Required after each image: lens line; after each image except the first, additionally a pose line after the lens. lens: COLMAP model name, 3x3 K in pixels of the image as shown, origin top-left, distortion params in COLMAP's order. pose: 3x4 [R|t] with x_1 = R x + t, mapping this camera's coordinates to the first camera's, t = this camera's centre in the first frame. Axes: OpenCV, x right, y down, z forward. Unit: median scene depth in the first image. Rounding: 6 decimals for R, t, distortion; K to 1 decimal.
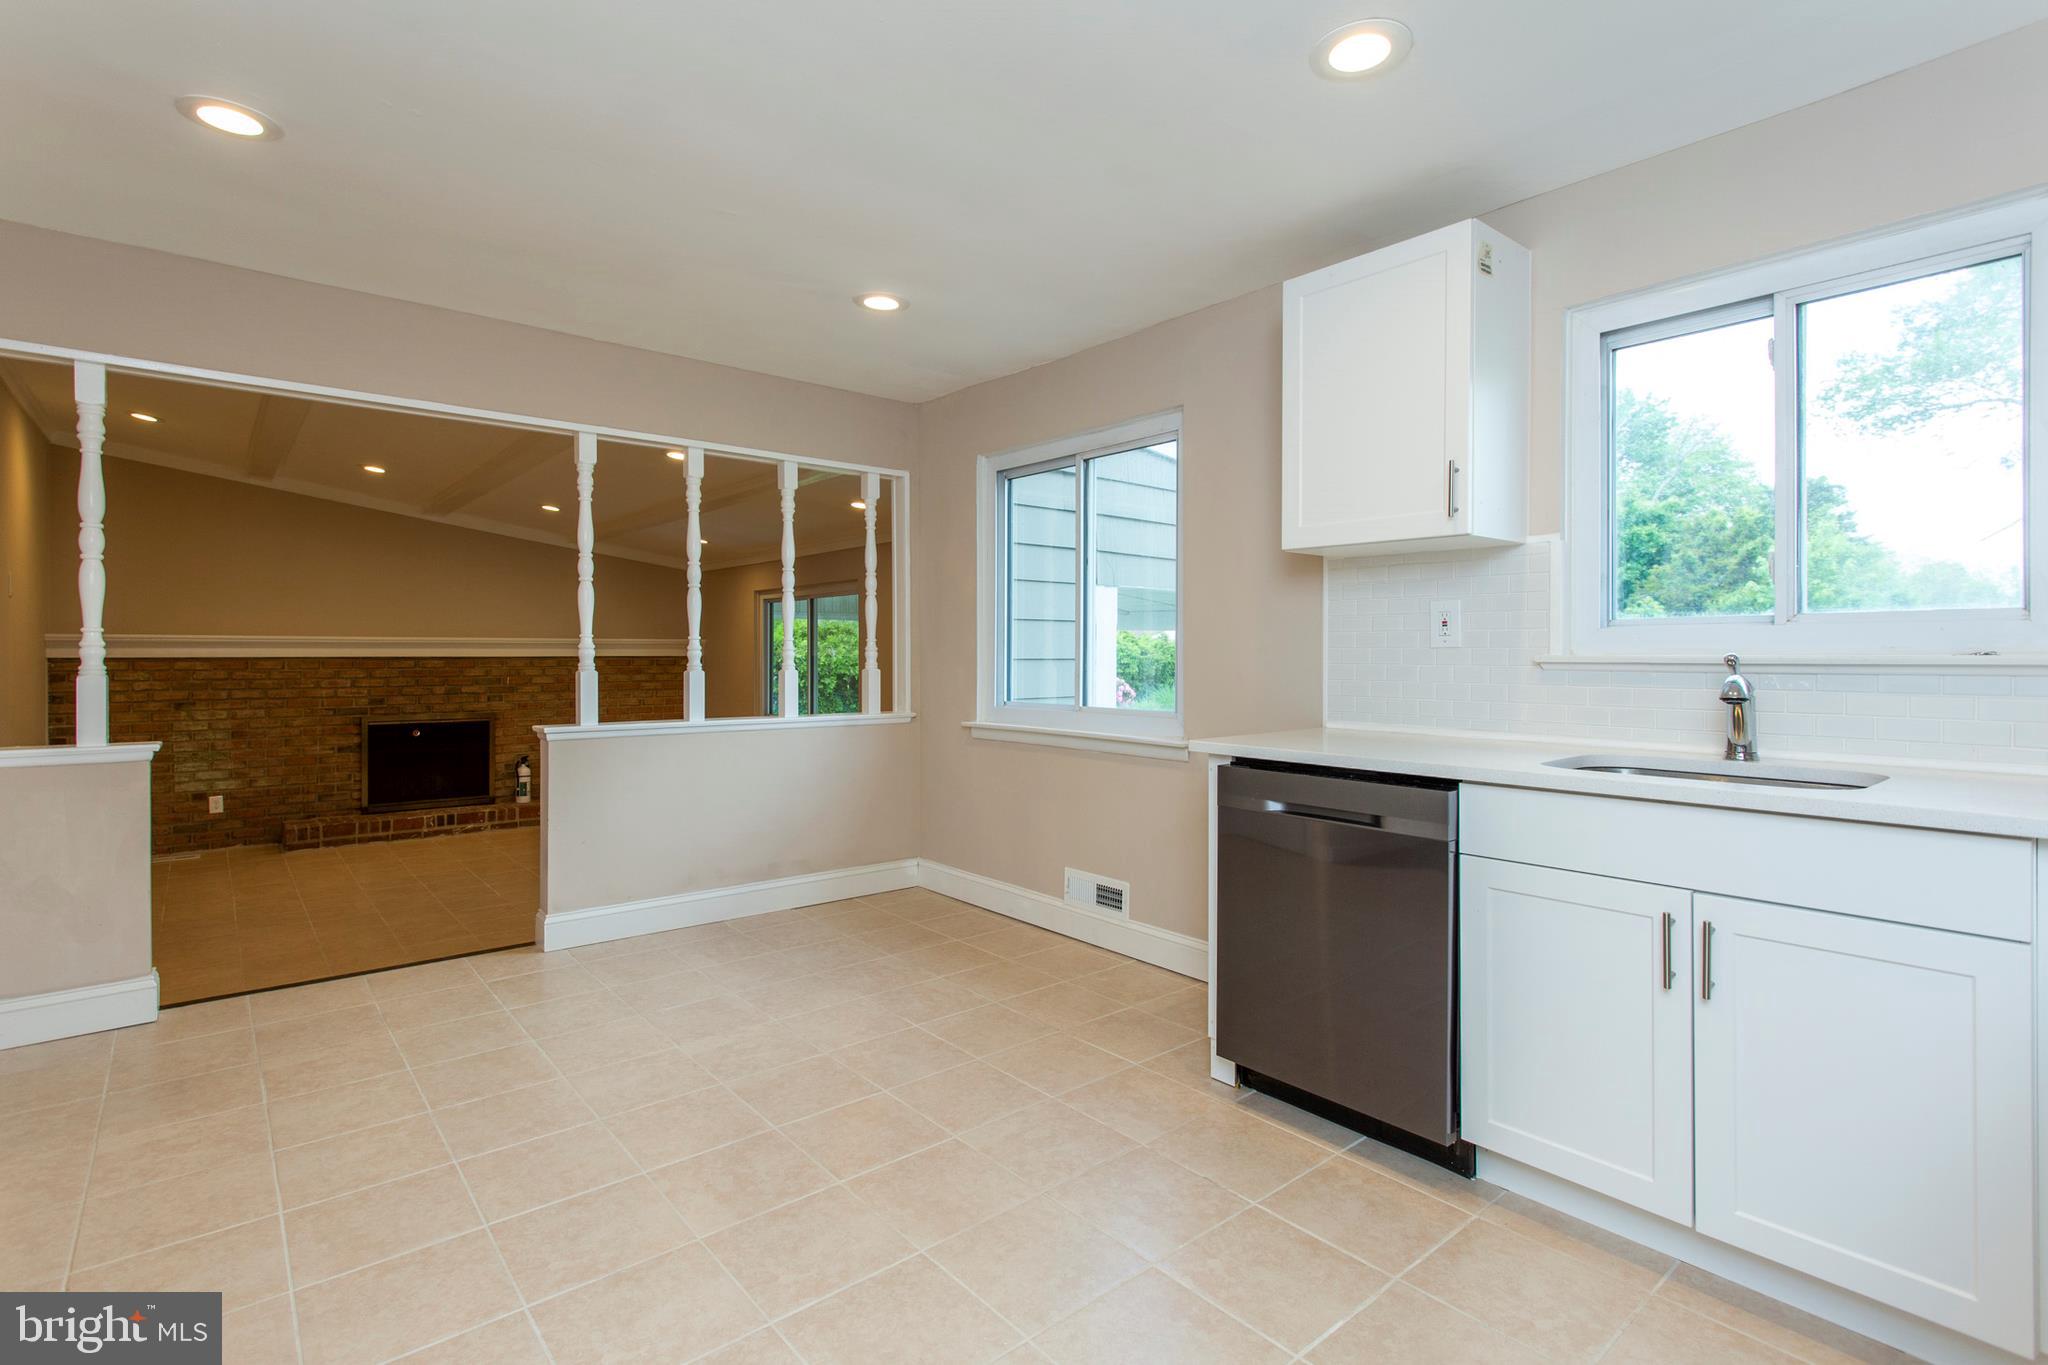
lens RADIAL K [[970.4, 0, 1022.6], [0, 970.4, 654.1], [0, 0, 1]] dist [-0.000182, -0.000492]
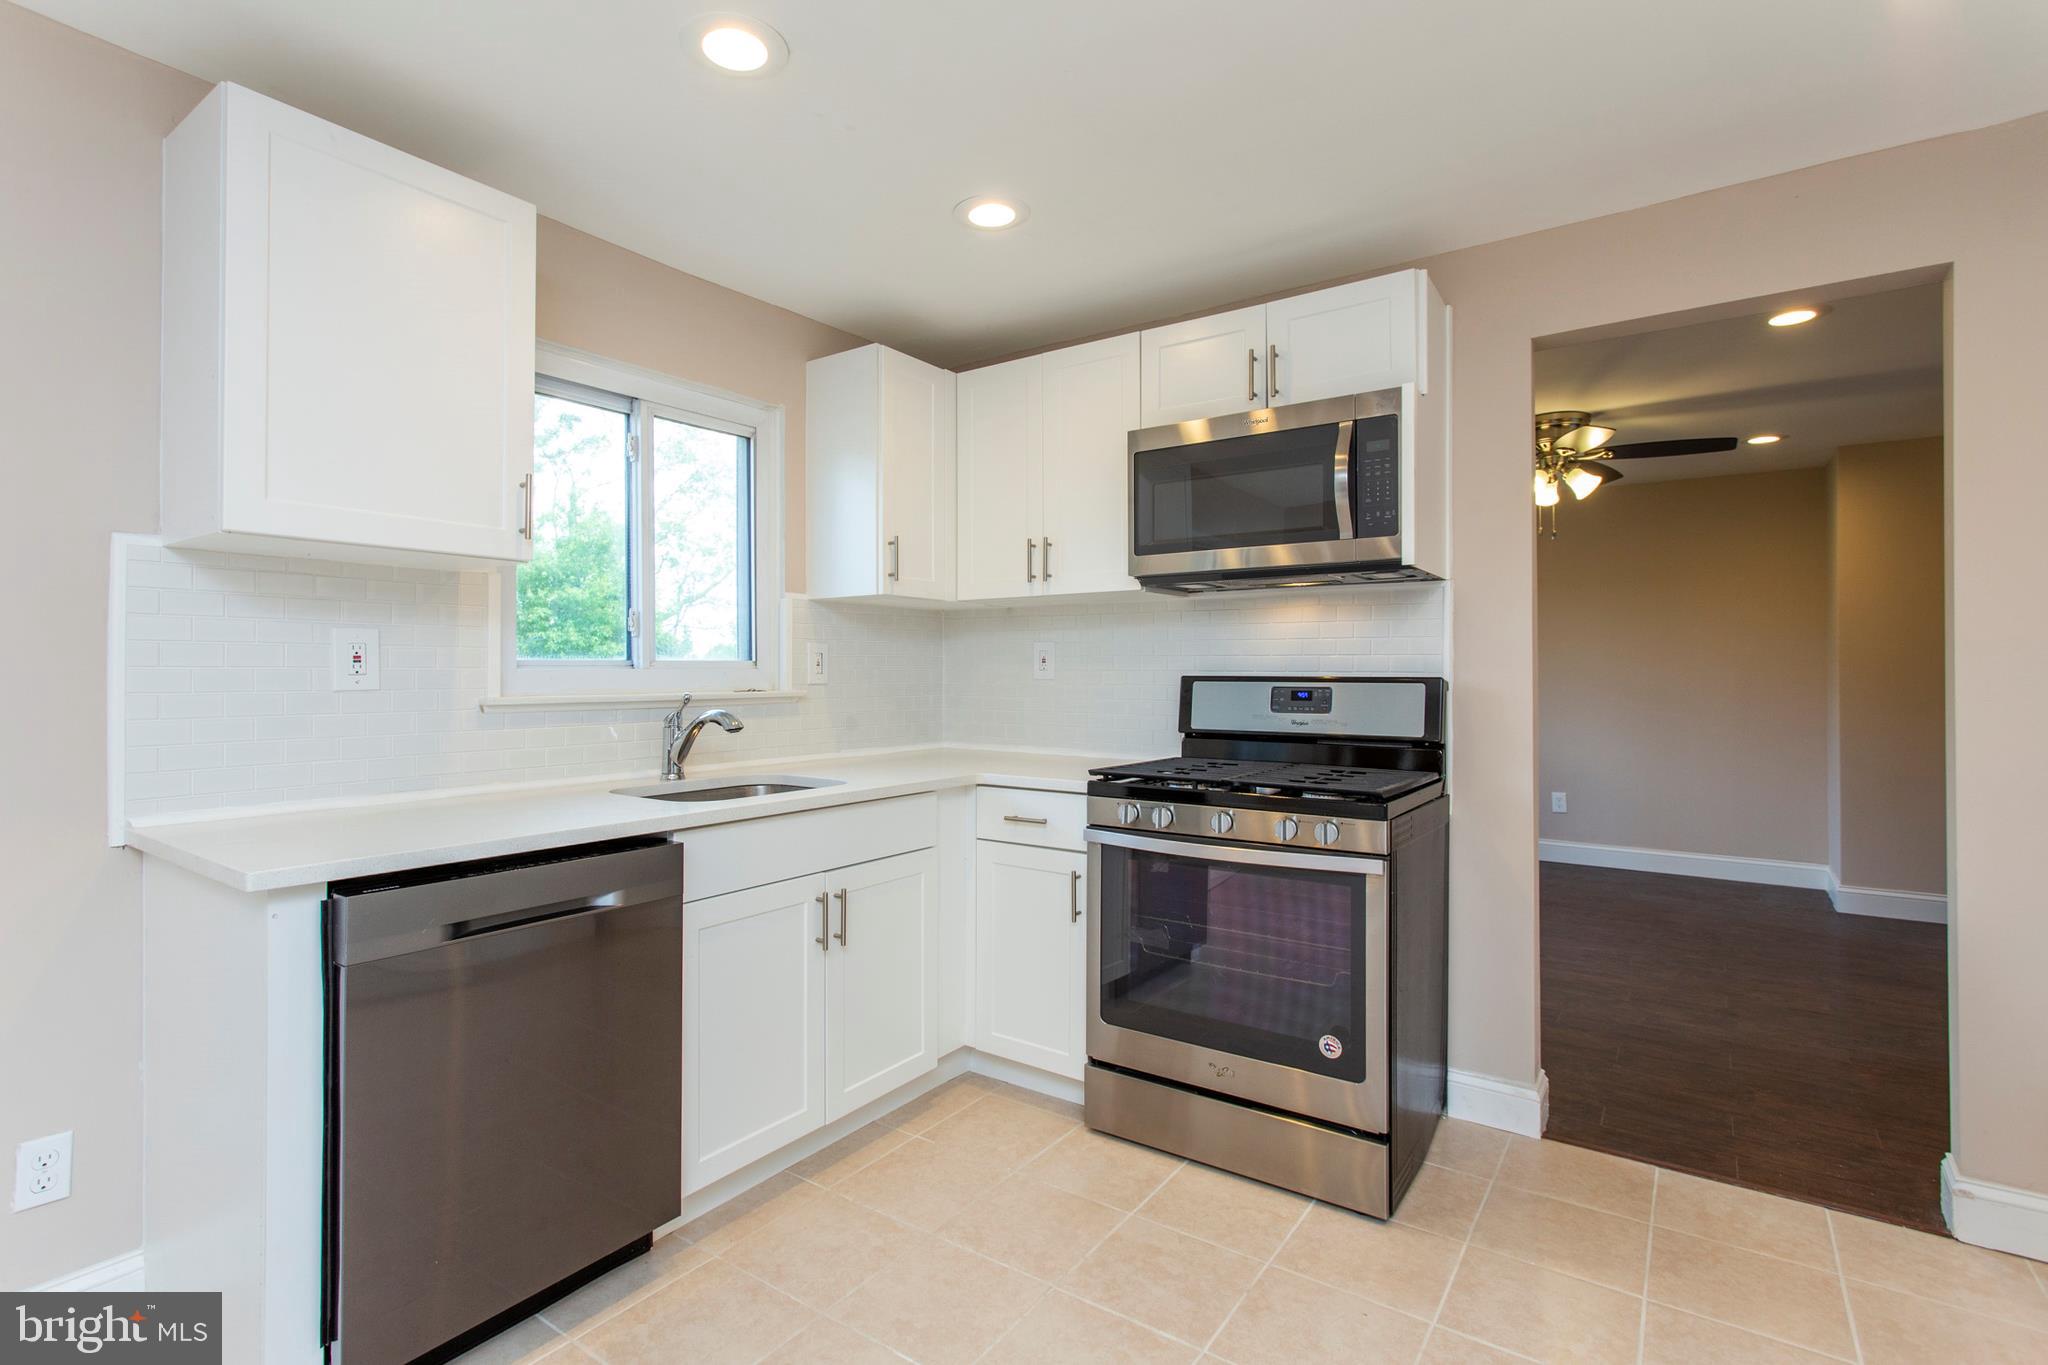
lens RADIAL K [[963.7, 0, 996.6], [0, 963.7, 675.3], [0, 0, 1]] dist [-0.001346, -0.000650]
pose [[-0.244128, 0.002039, 0.969741, -0.527749], [0.003298, 0.999994, -0.001272, -0.020307], [-0.969738, 0.002888, -0.244133, 0.879707]]
